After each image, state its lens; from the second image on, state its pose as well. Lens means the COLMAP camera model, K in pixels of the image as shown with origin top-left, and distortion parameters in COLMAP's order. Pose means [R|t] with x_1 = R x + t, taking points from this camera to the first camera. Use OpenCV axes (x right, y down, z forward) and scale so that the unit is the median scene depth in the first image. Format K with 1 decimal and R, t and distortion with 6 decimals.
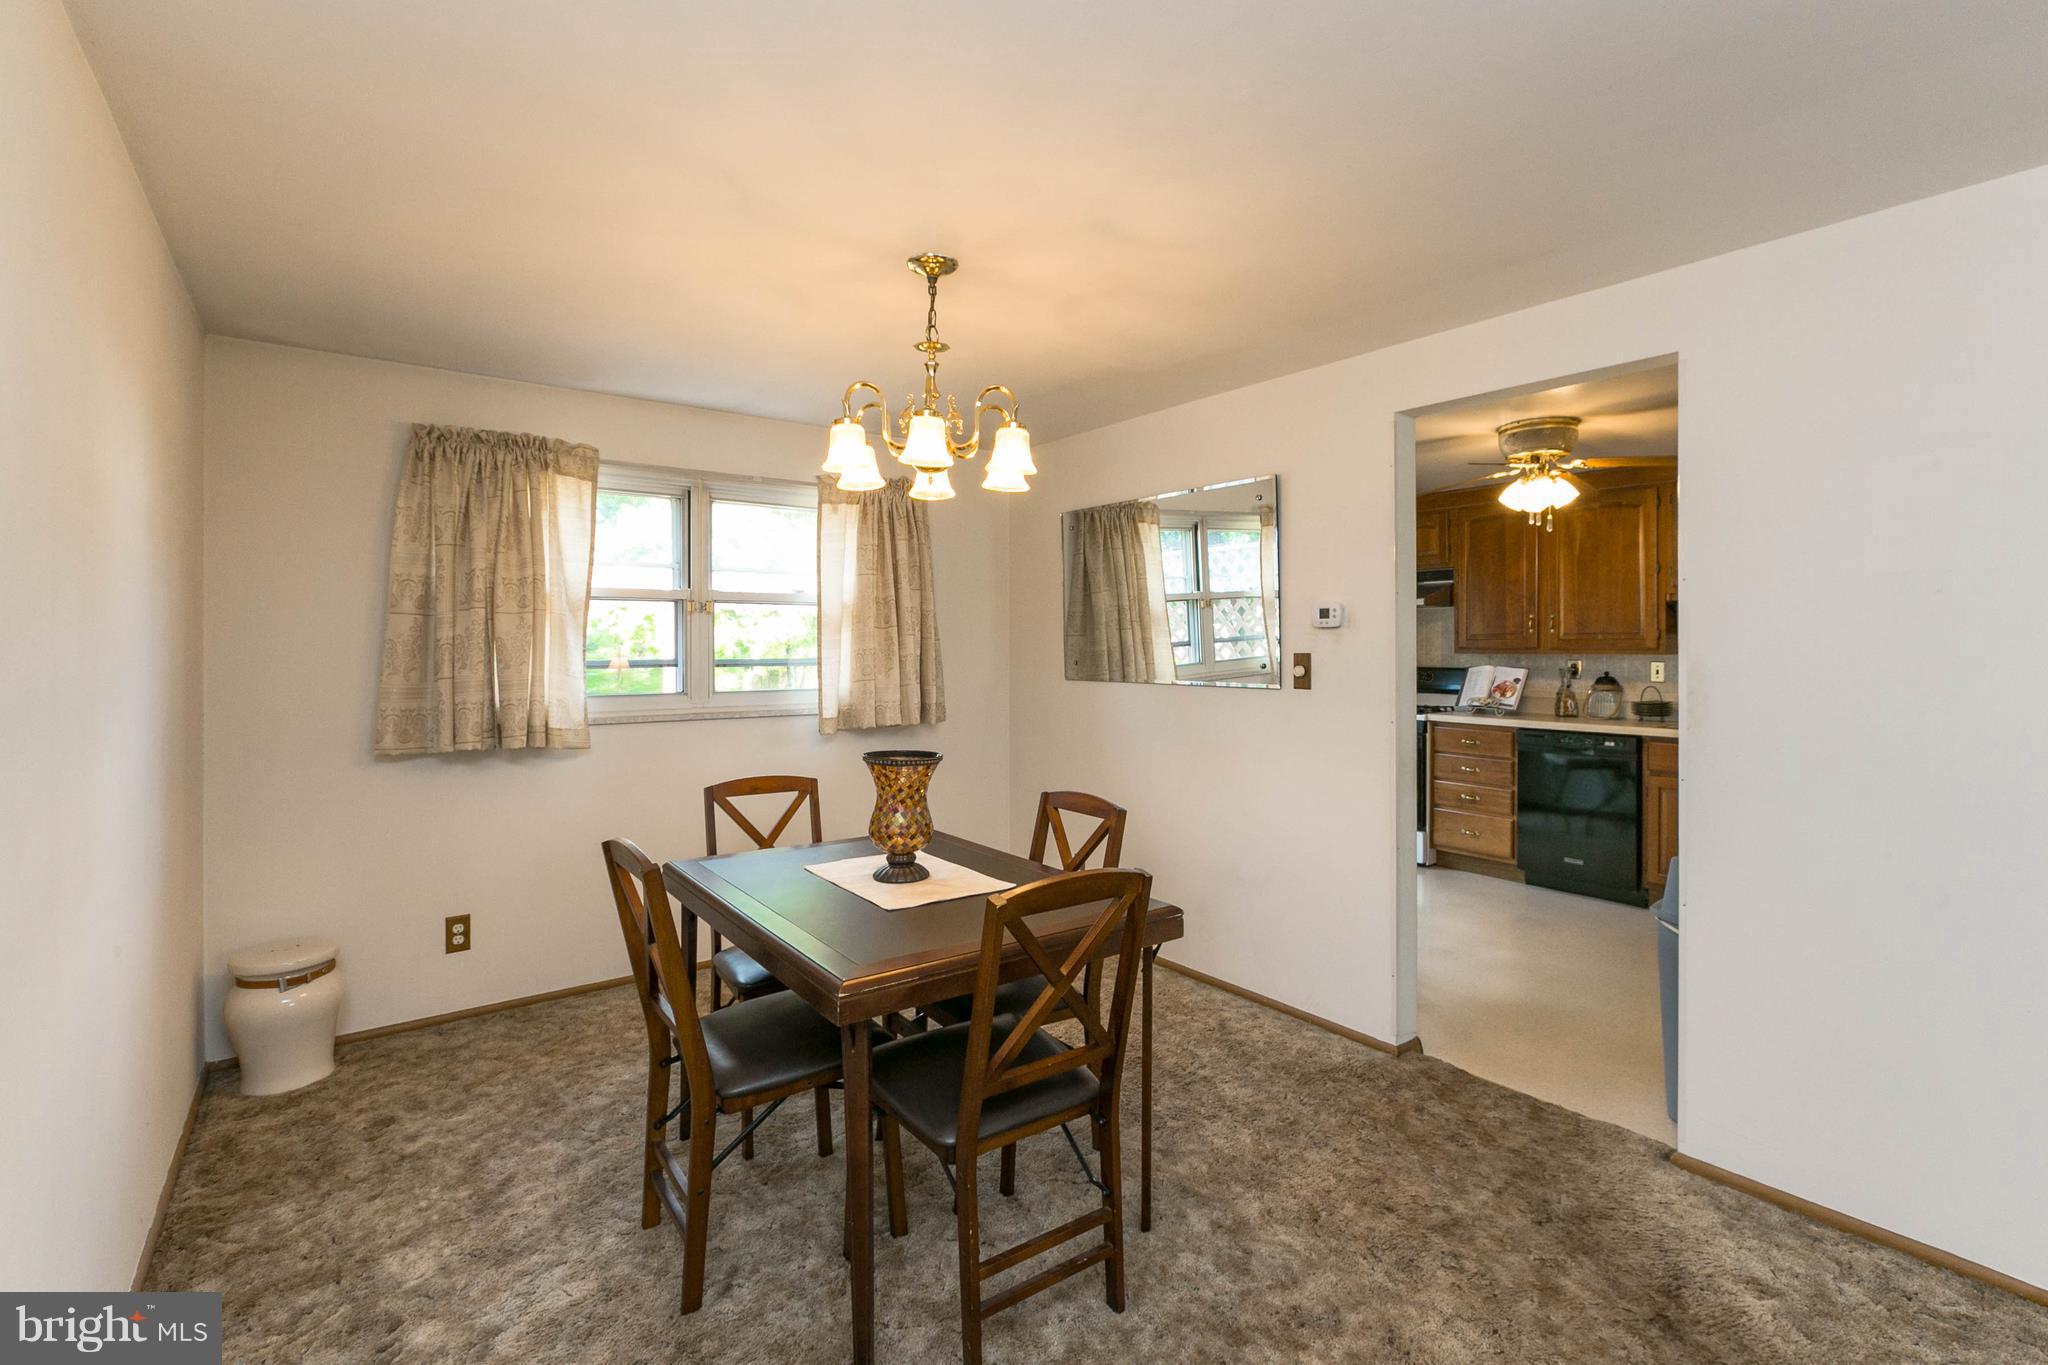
lens RADIAL K [[940.7, 0, 1033.6], [0, 940.7, 641.0], [0, 0, 1]] dist [-0.003009, 0.000048]
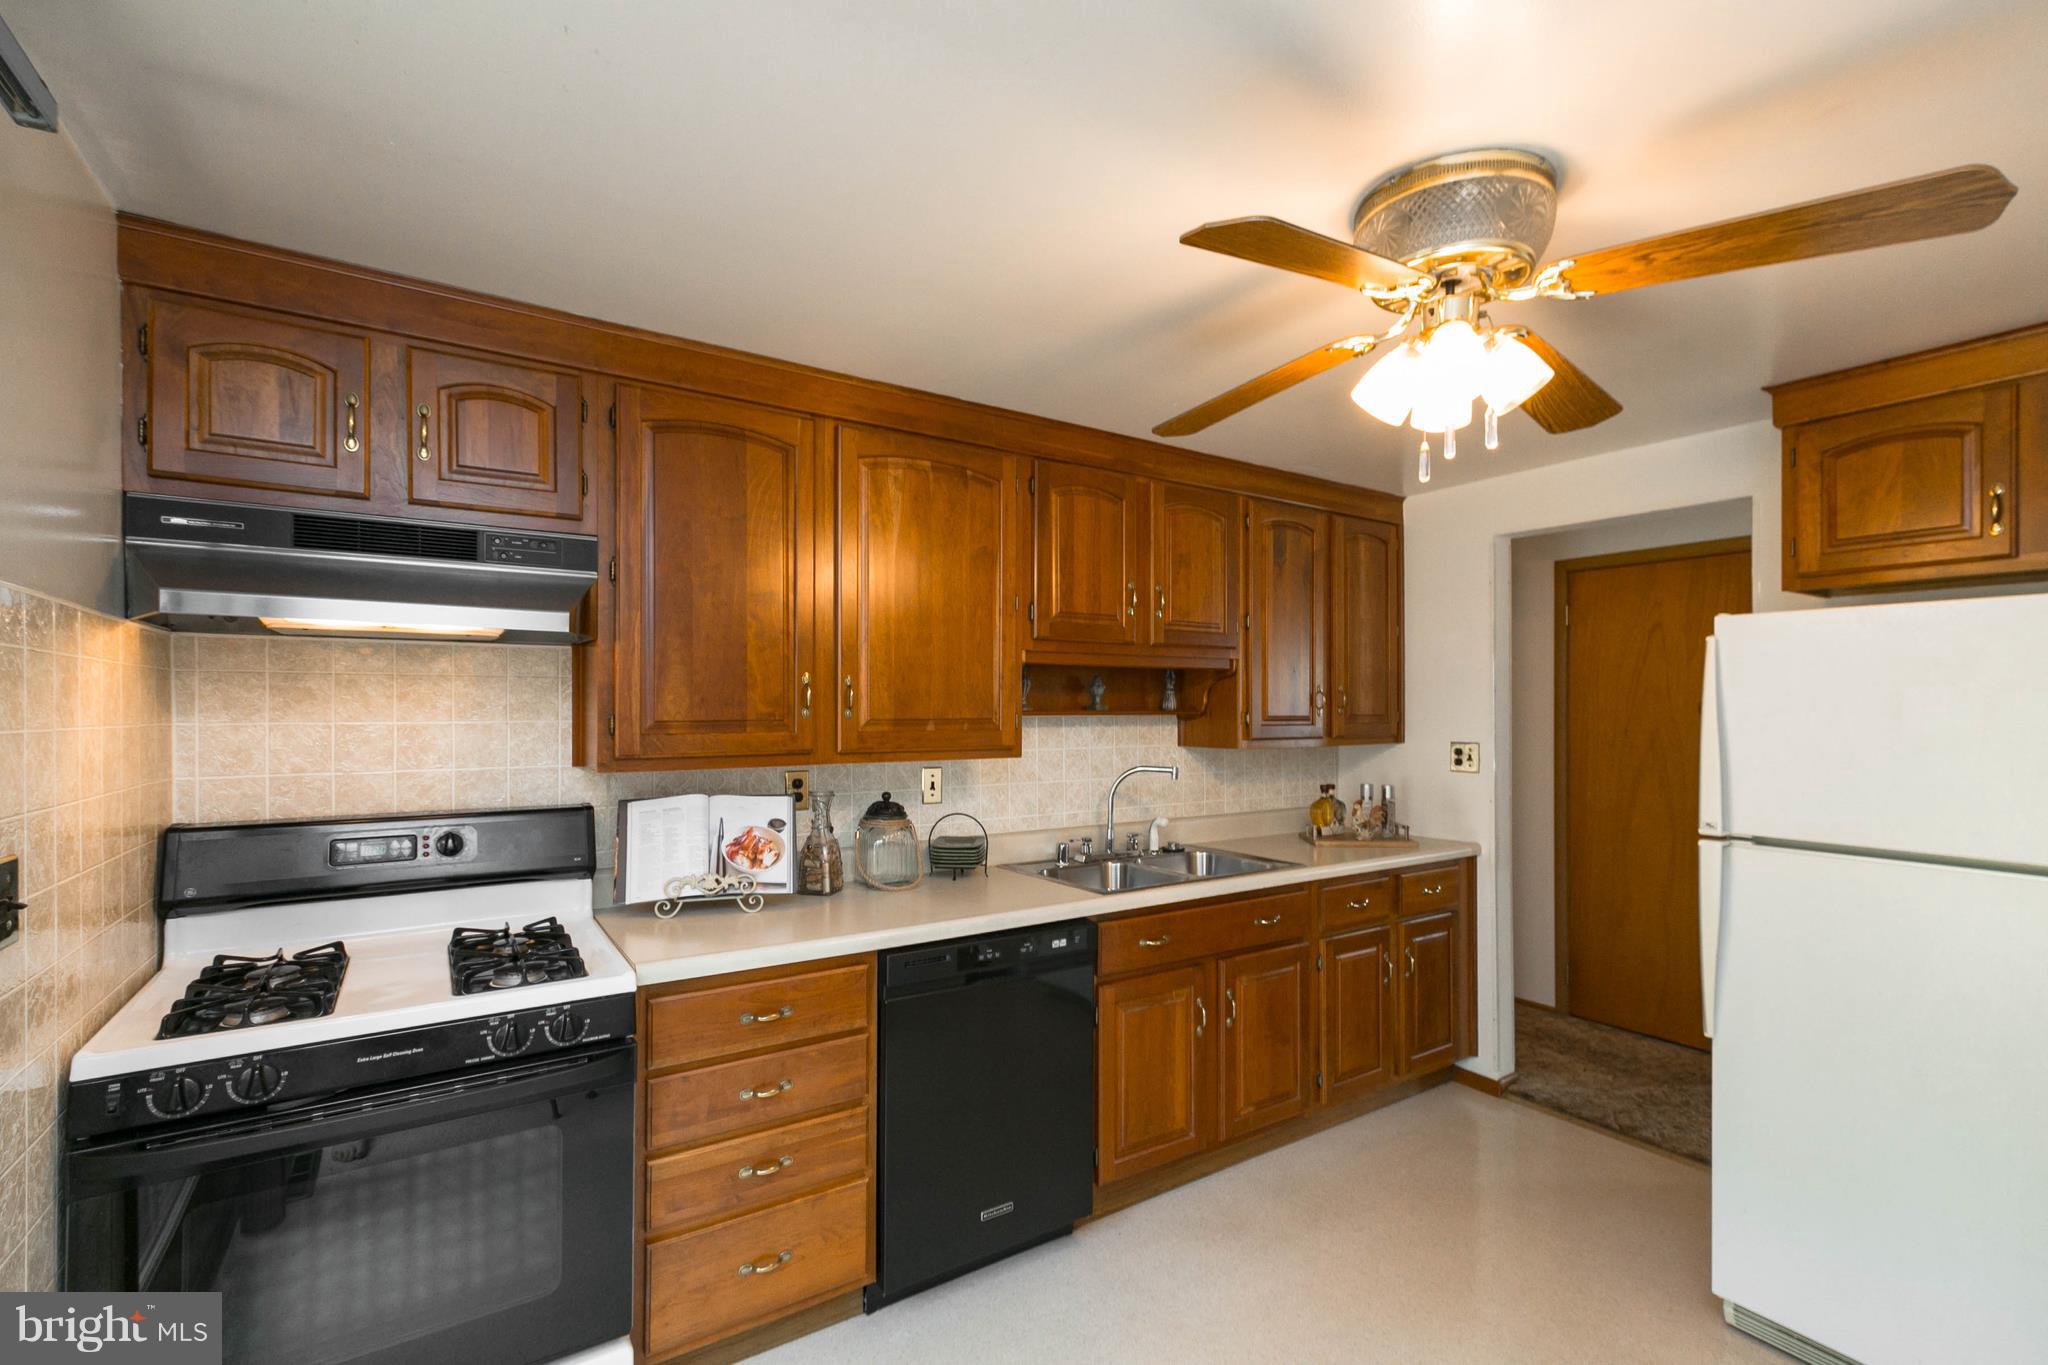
lens RADIAL K [[898.4, 0, 1021.3], [0, 898.4, 702.7], [0, 0, 1]] dist [0.002323, 0.000272]
pose [[0.054325, 0.002678, 0.998520, 0.119169], [-0.009794, 0.999950, -0.002149, -0.016161], [-0.998475, -0.009663, 0.054348, 0.894660]]
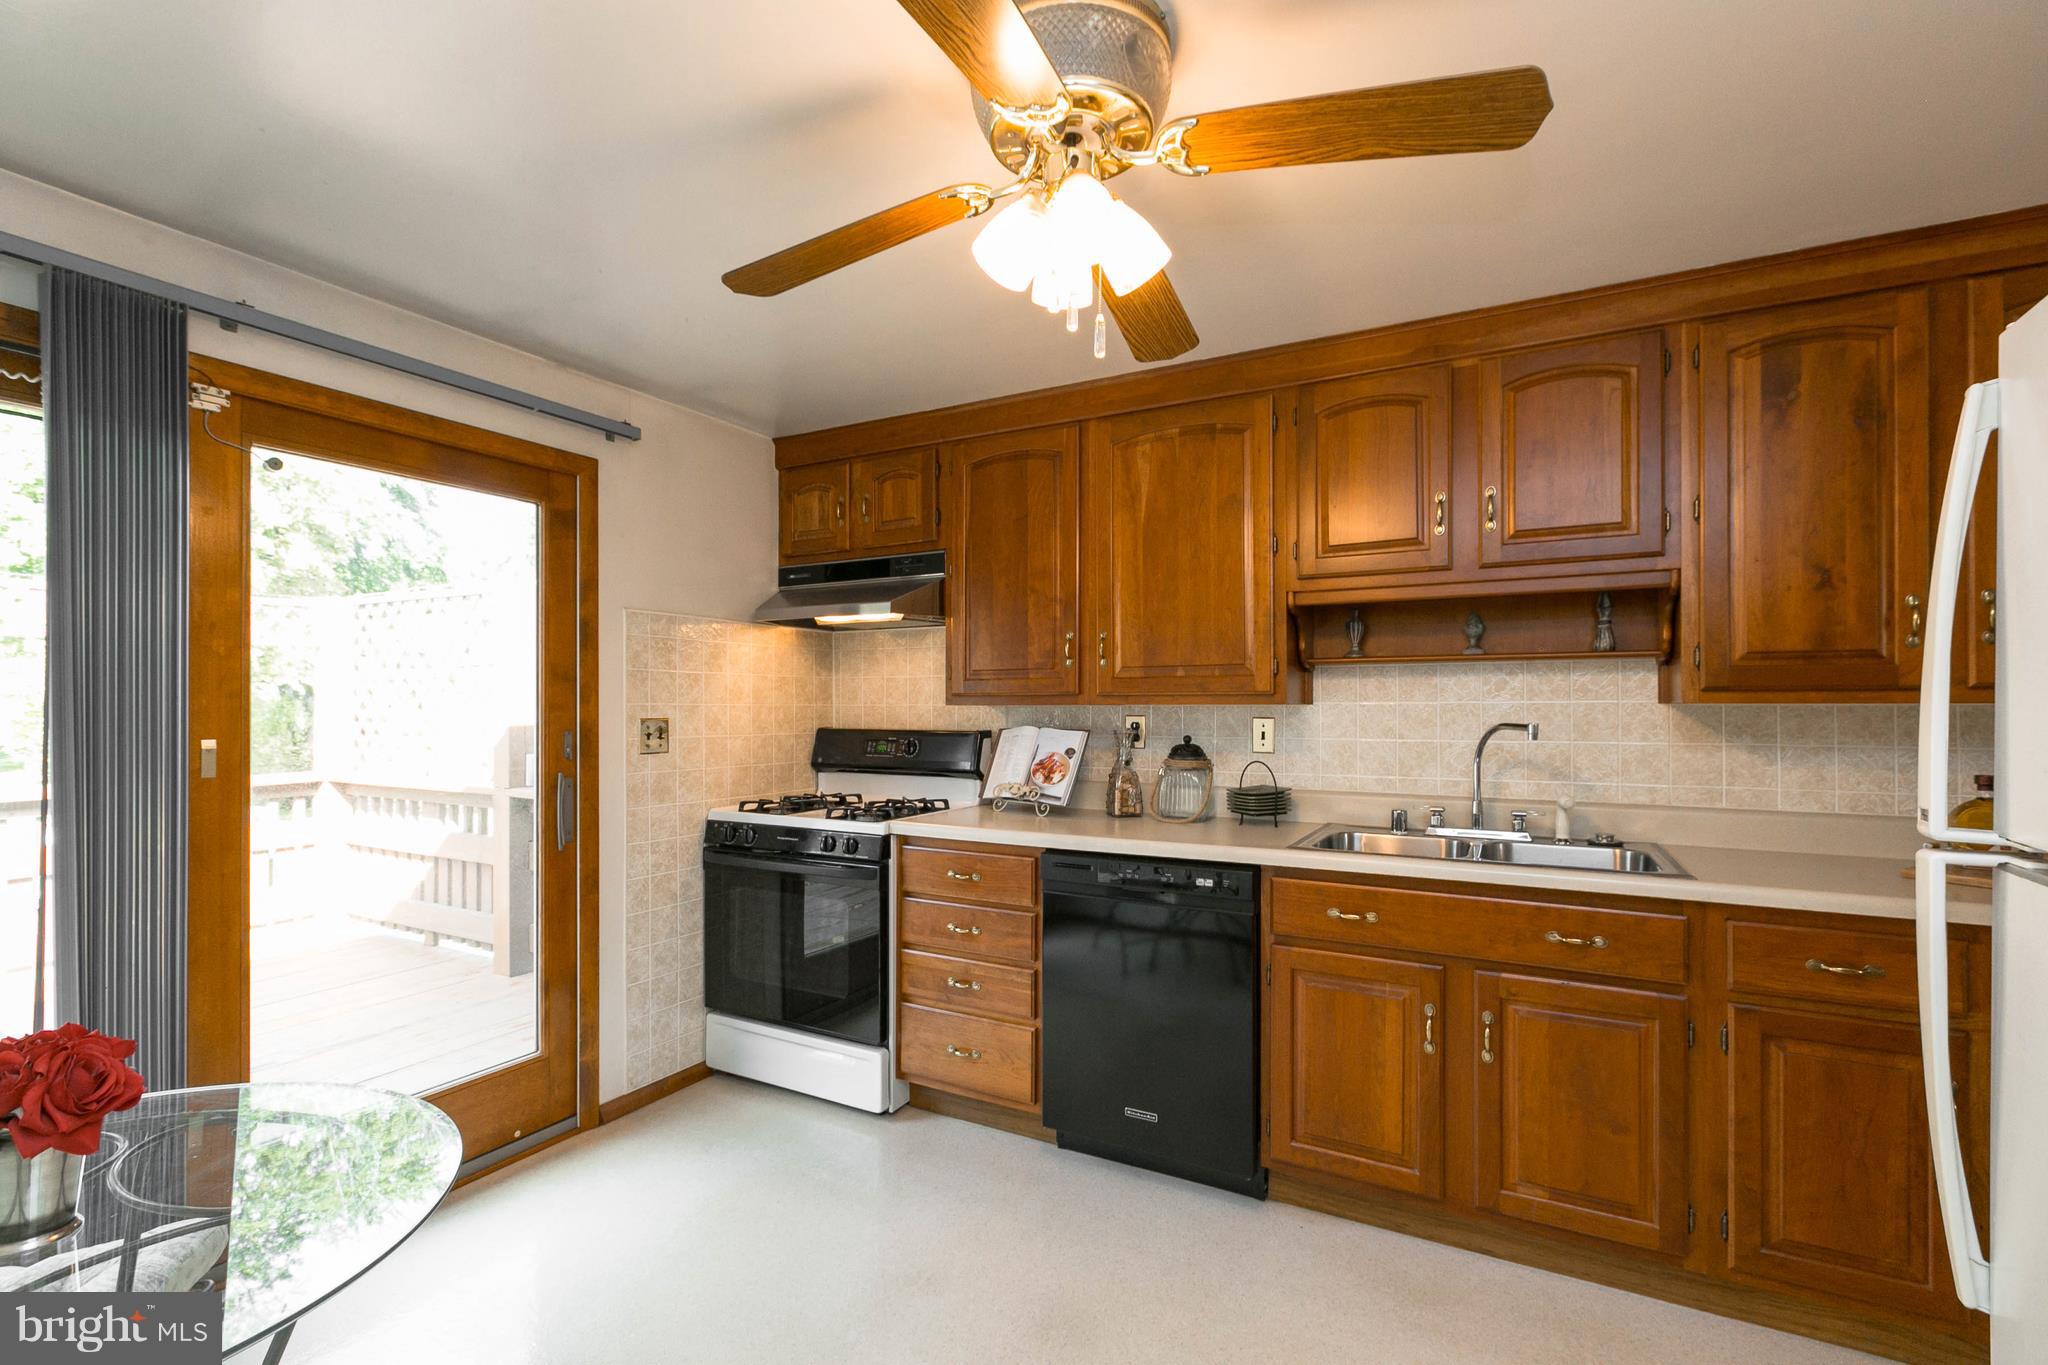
lens RADIAL K [[920.9, 0, 1034.9], [0, 920.9, 698.8], [0, 0, 1]] dist [-0.001732, -0.000075]
pose [[0.907824, 0.000233, 0.419351, 0.292675], [-0.000139, 1.000000, -0.000253, 0.010512], [-0.419351, 0.000172, 0.907824, 0.532565]]
